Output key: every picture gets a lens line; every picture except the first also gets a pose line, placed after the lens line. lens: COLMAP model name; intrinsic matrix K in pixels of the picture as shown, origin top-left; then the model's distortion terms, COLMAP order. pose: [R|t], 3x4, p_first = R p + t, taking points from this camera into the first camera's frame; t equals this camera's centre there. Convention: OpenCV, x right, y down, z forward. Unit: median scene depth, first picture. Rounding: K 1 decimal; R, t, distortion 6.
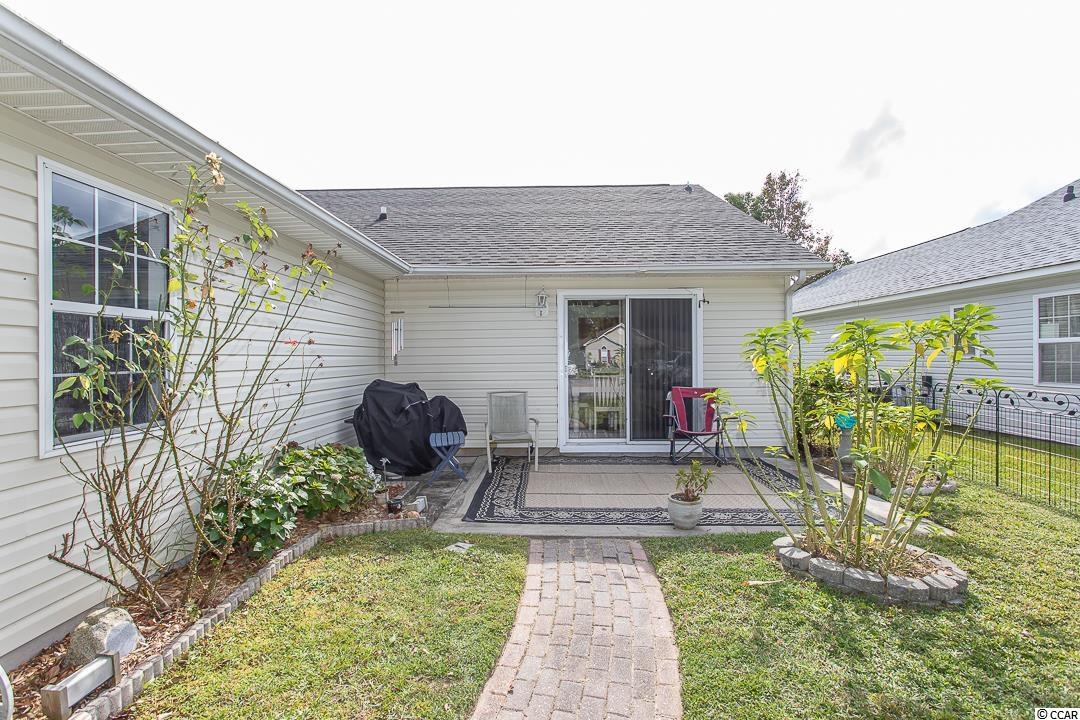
lens RADIAL K [[524.3, 0, 537.8], [0, 524.3, 355.4], [0, 0, 1]] dist [-0.003652, 0.001053]
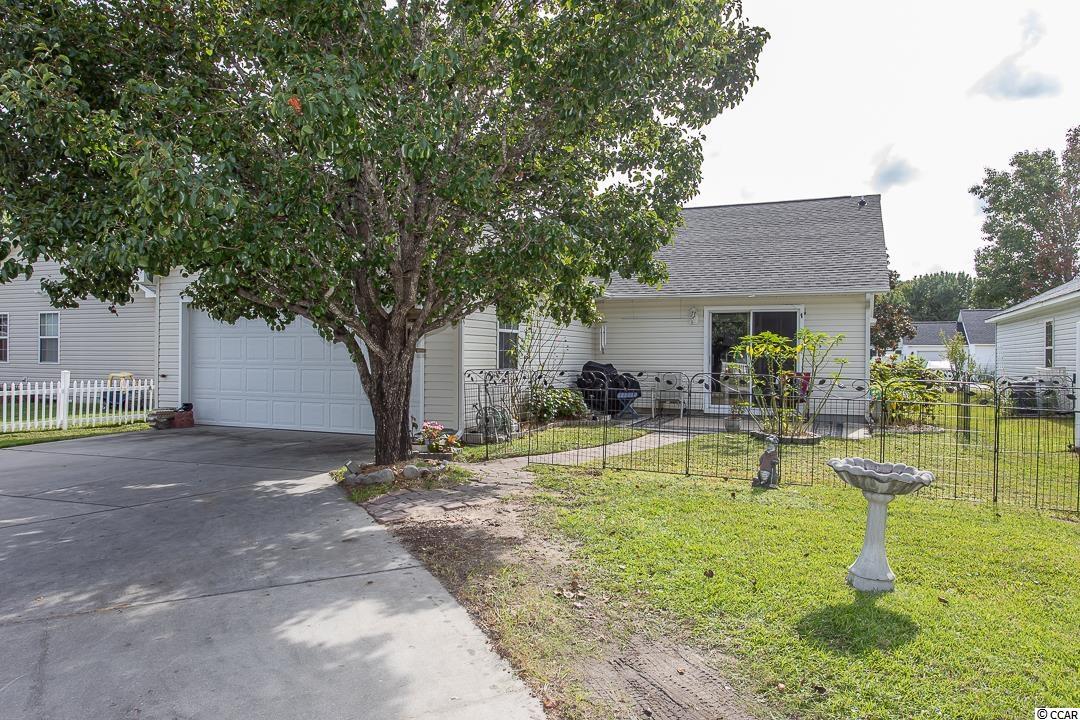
lens RADIAL K [[736.2, 0, 534.6], [0, 736.2, 361.1], [0, 0, 1]] dist [0.026364, 0.000442]
pose [[0.929215, 0.018751, -0.369065, 0.468285], [-0.015621, 0.999812, 0.011468, 0.022165], [0.369210, -0.004891, 0.929333, -1.467985]]
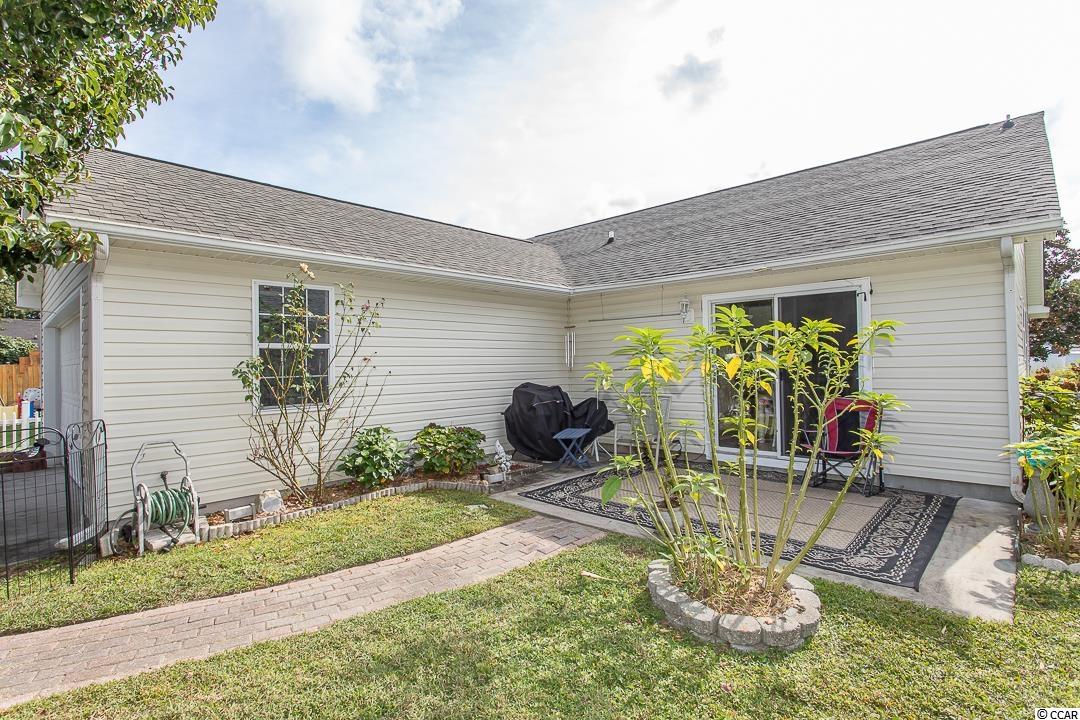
lens RADIAL K [[524.3, 0, 538.7], [0, 524.3, 362.5], [0, 0, 1]] dist [-0.003652, 0.001053]
pose [[0.743966, -0.009334, -0.668152, 0.583802], [0.014516, 0.999892, 0.002195, -0.005848], [0.668060, -0.011332, 0.744021, 0.066967]]
